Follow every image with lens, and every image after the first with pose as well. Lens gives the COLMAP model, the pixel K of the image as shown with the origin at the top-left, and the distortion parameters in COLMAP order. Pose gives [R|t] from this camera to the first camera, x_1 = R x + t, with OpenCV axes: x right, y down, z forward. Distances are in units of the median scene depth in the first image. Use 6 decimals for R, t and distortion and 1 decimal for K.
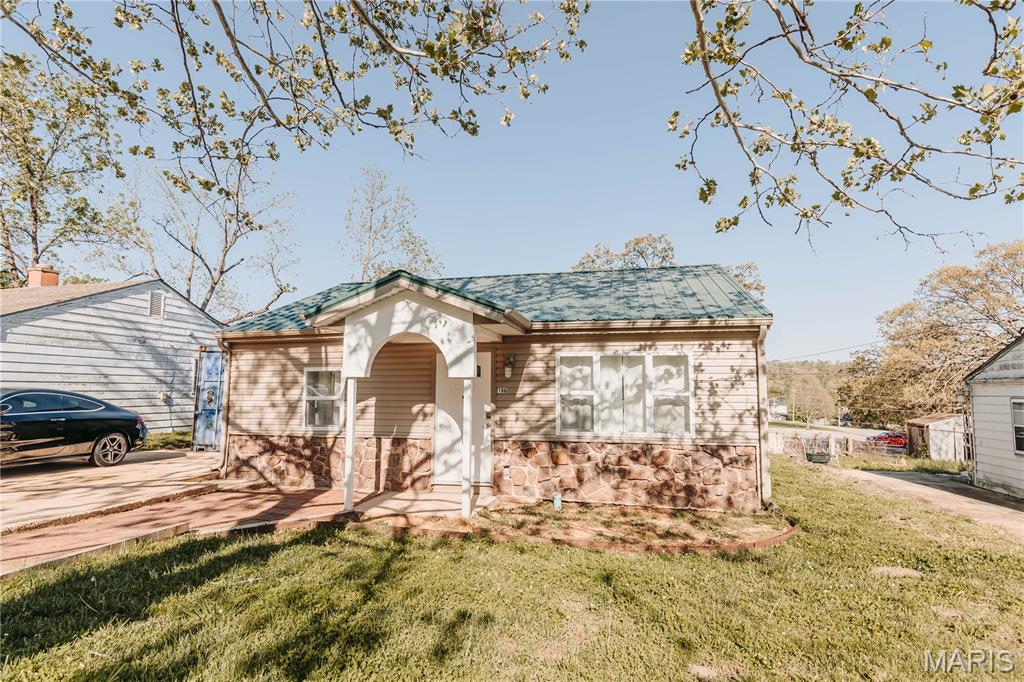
lens RADIAL K [[553.4, 0, 512.6], [0, 553.4, 343.0], [0, 0, 1]] dist [0.001911, -0.000826]
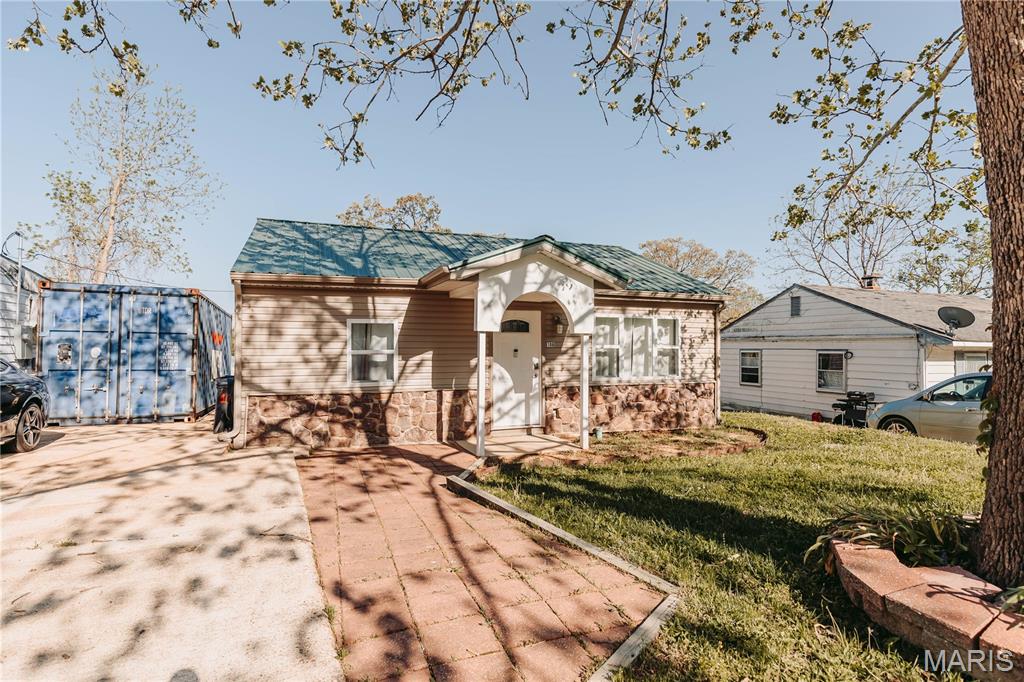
lens RADIAL K [[553.4, 0, 512.6], [0, 553.4, 343.0], [0, 0, 1]] dist [0.001911, -0.000826]
pose [[0.815695, 0.003668, 0.578471, -0.757505], [-0.052621, 0.996305, 0.067883, 0.008319], [-0.576084, -0.085812, 0.812873, 0.109604]]
